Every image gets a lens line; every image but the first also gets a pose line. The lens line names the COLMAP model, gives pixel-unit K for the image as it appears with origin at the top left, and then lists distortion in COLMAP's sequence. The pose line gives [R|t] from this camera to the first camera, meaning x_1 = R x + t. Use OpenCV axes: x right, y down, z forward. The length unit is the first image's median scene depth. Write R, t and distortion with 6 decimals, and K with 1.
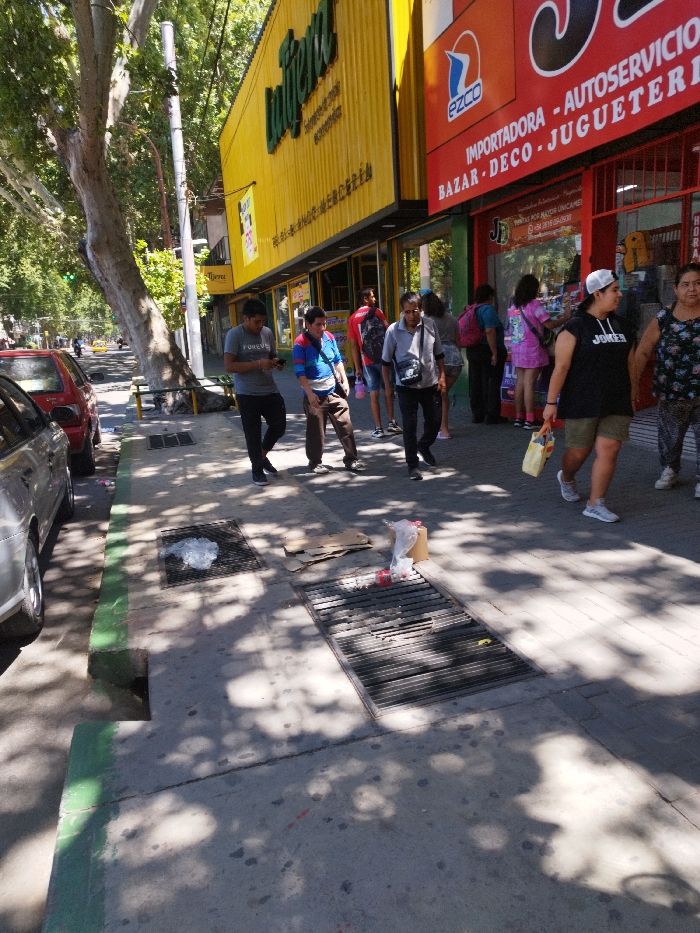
lens RADIAL K [[675.5, 0, 350.0], [0, 675.5, 466.5], [0, 0, 1]] dist [0.060429, -0.002426]
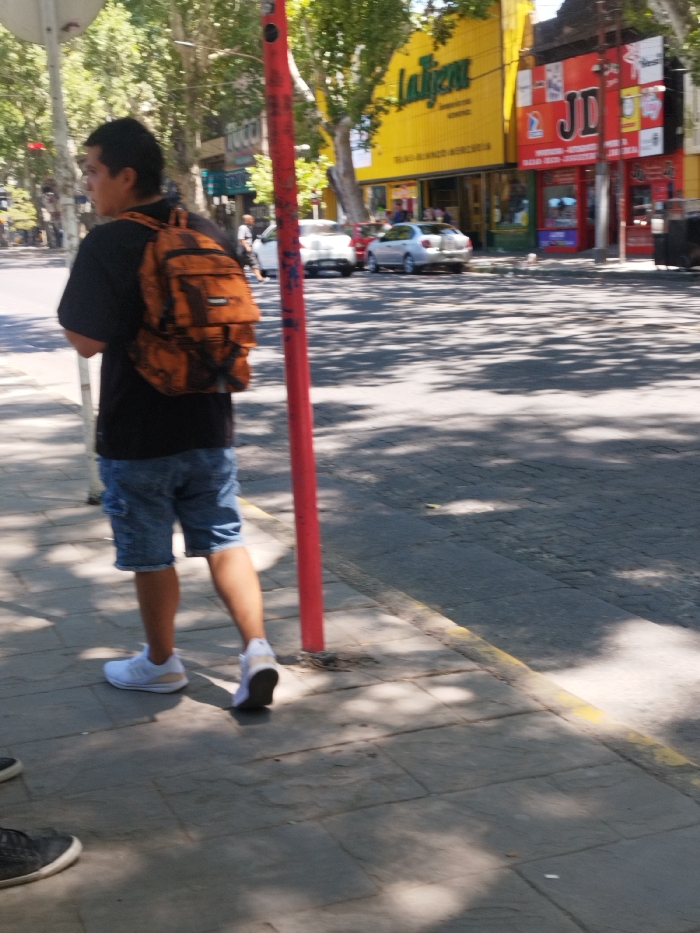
lens RADIAL K [[1358.6, 0, 350.0], [0, 1358.6, 466.5], [0, 0, 1]] dist [0.035949, -0.025184]
pose [[0.996149, 0.004470, 0.087560, -1.532065], [-0.002260, 0.999677, -0.025323, 1.368009], [-0.087645, 0.025027, 0.995837, -6.354589]]
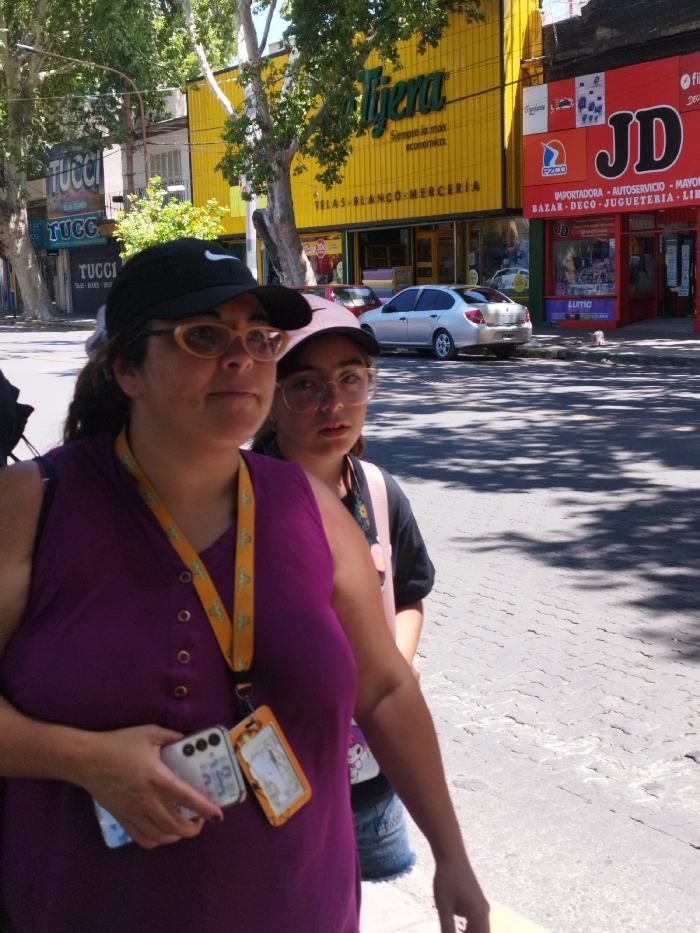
lens RADIAL K [[1358.6, 0, 350.0], [0, 1358.6, 466.5], [0, 0, 1]] dist [0.035949, -0.025184]
pose [[0.962615, -0.002714, 0.270860, -2.236813], [0.022287, 0.997353, -0.069211, 0.893944], [-0.269955, 0.072660, 0.960127, -3.904460]]
